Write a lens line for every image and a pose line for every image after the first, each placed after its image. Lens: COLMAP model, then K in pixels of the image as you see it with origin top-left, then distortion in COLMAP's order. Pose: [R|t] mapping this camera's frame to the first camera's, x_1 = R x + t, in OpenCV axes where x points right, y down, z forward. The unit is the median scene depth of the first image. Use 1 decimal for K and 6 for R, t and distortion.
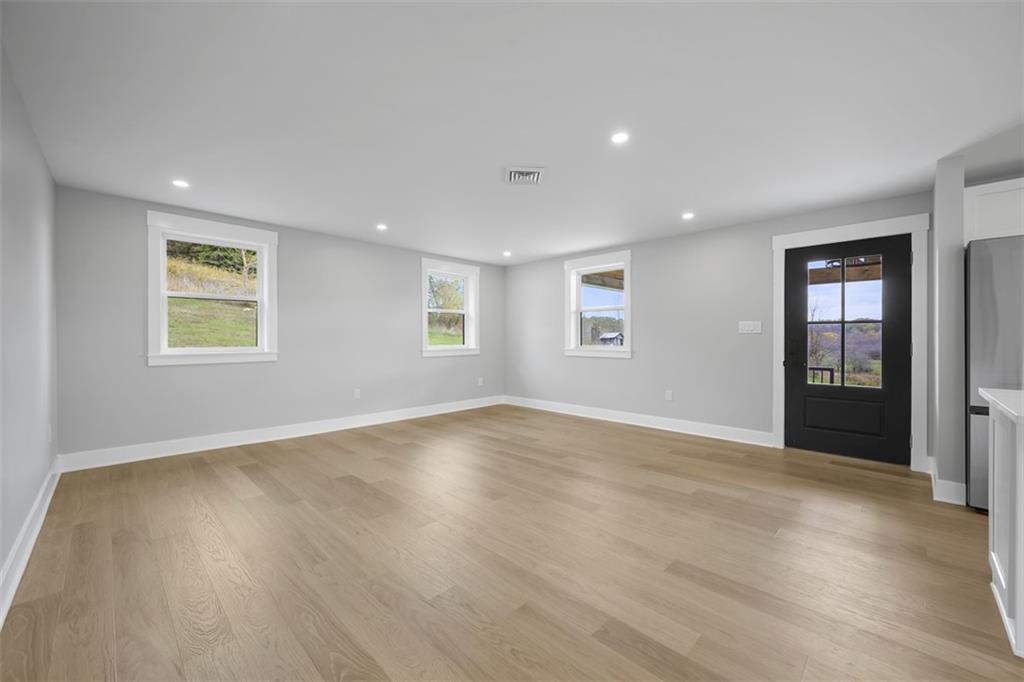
lens RADIAL K [[401.8, 0, 510.4], [0, 401.8, 335.4], [0, 0, 1]] dist [0.000663, 0.000005]
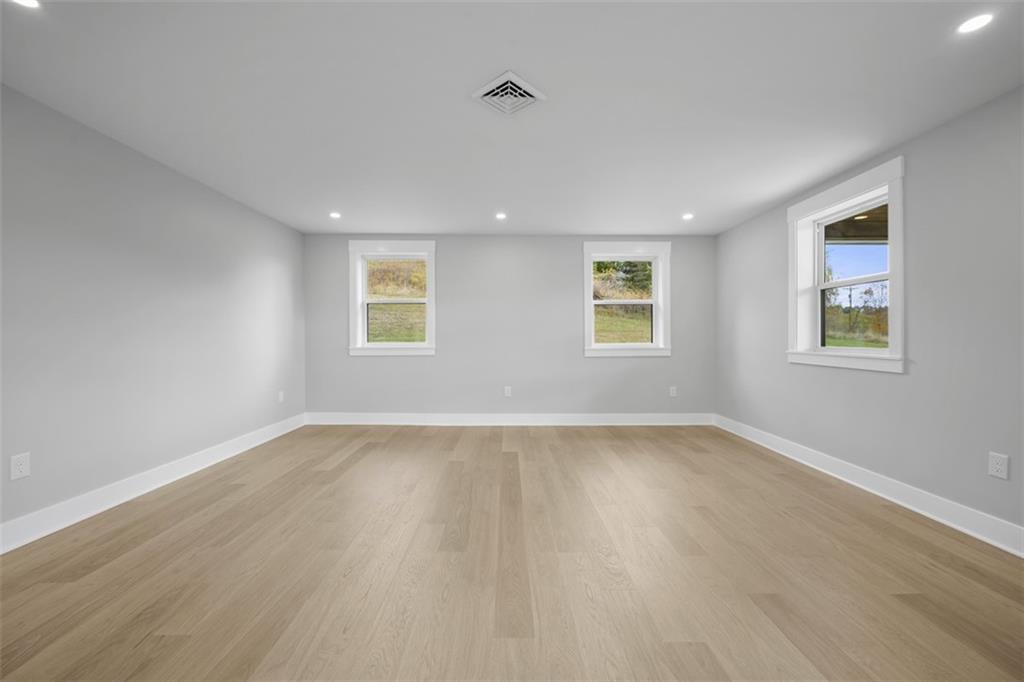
lens RADIAL K [[401.8, 0, 510.4], [0, 401.8, 335.4], [0, 0, 1]] dist [0.000663, 0.000005]
pose [[0.709121, -0.002049, -0.705084, 0.278832], [0.006067, 0.999976, 0.003196, 0.004384], [0.705061, -0.006544, 0.709117, 0.273115]]
